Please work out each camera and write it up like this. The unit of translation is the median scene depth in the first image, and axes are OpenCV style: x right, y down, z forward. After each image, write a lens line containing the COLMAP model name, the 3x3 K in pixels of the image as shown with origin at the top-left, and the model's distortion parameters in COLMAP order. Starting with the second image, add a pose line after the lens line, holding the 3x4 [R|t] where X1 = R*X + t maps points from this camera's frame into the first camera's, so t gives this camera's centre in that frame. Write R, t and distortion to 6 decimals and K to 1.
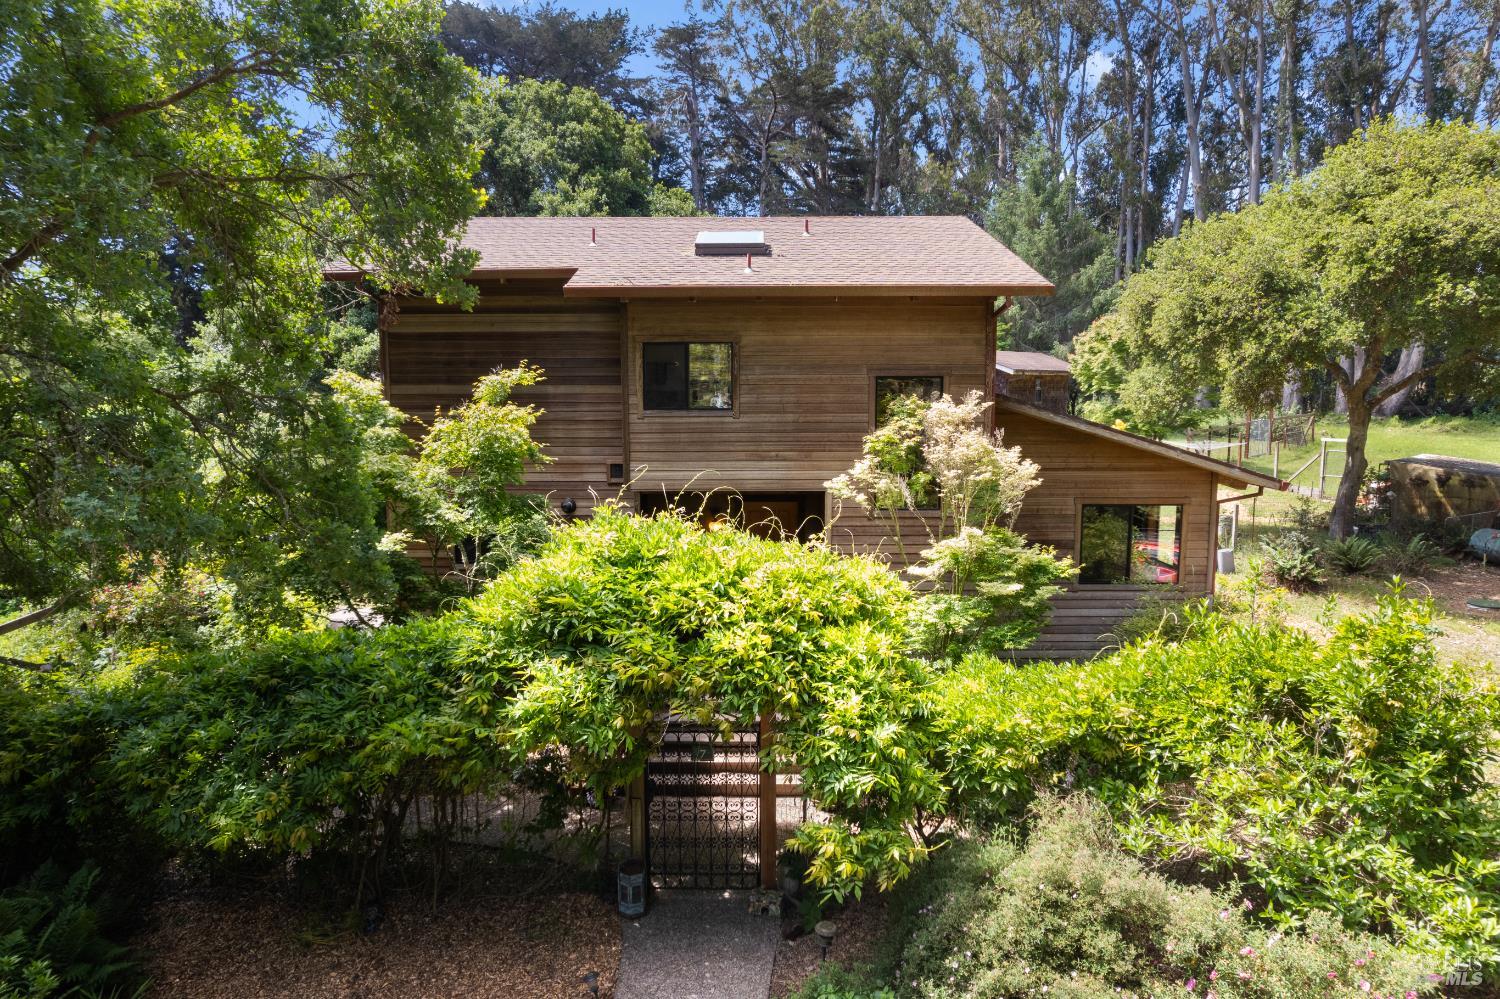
lens RADIAL K [[974.0, 0, 750.0], [0, 974.0, 499.5], [0, 0, 1]] dist [-0.004879, -0.000690]
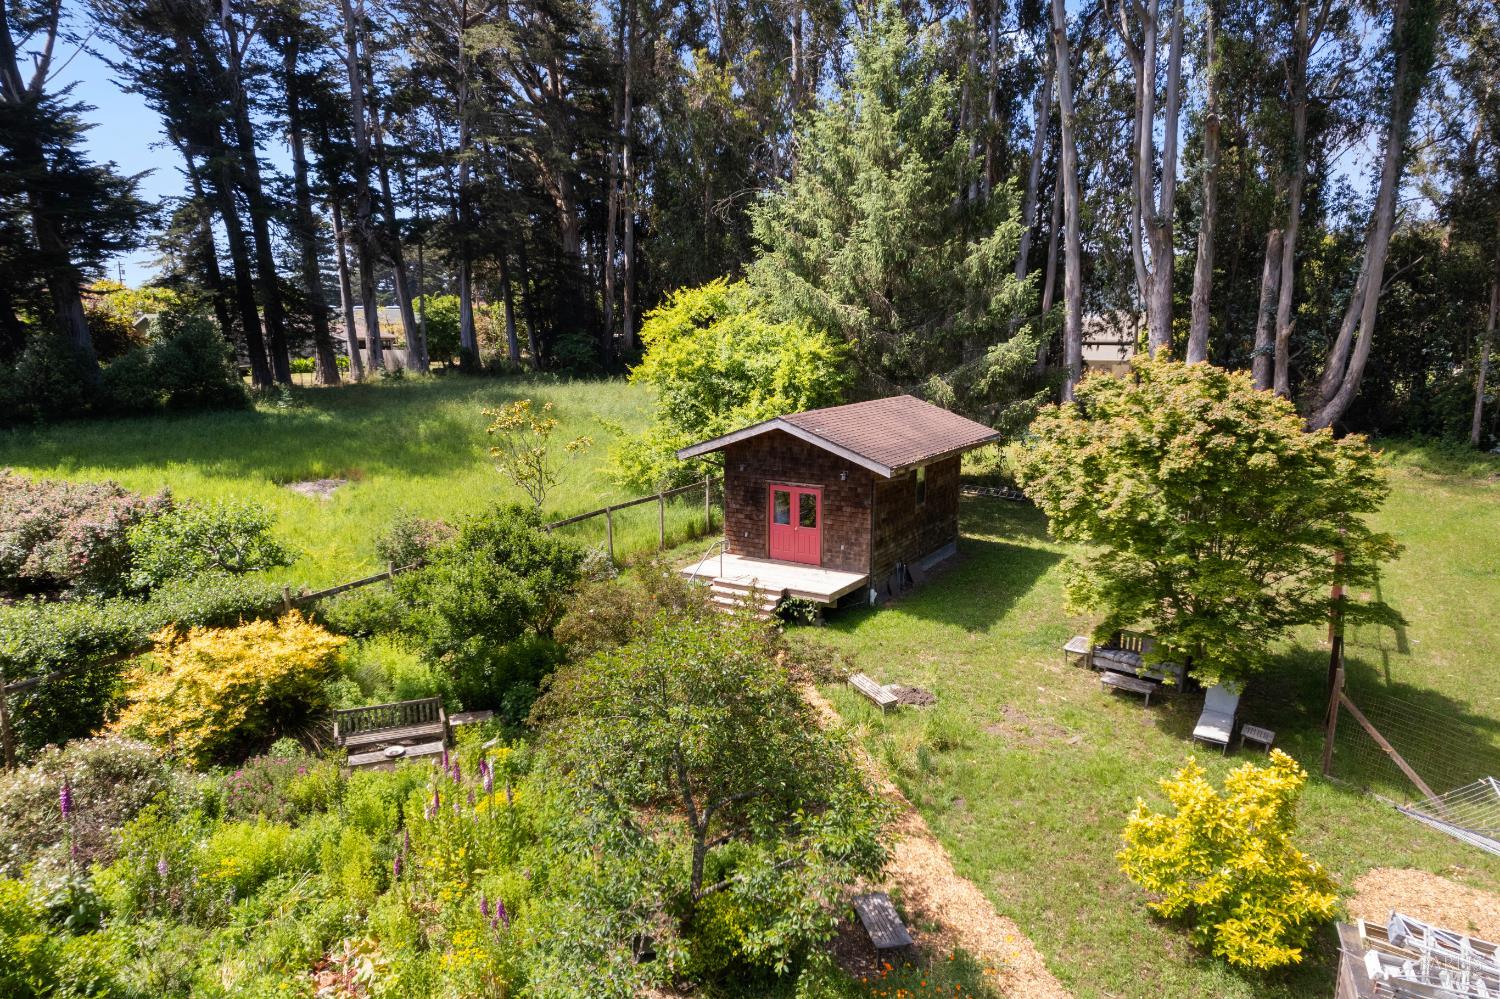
lens RADIAL K [[974.0, 0, 750.0], [0, 974.0, 499.5], [0, 0, 1]] dist [-0.004879, -0.000690]
pose [[0.973907, -0.041761, 0.223070, 0.046231], [0.028292, 0.997597, 0.063238, -0.072844], [-0.225175, -0.055277, 0.972749, 0.266336]]
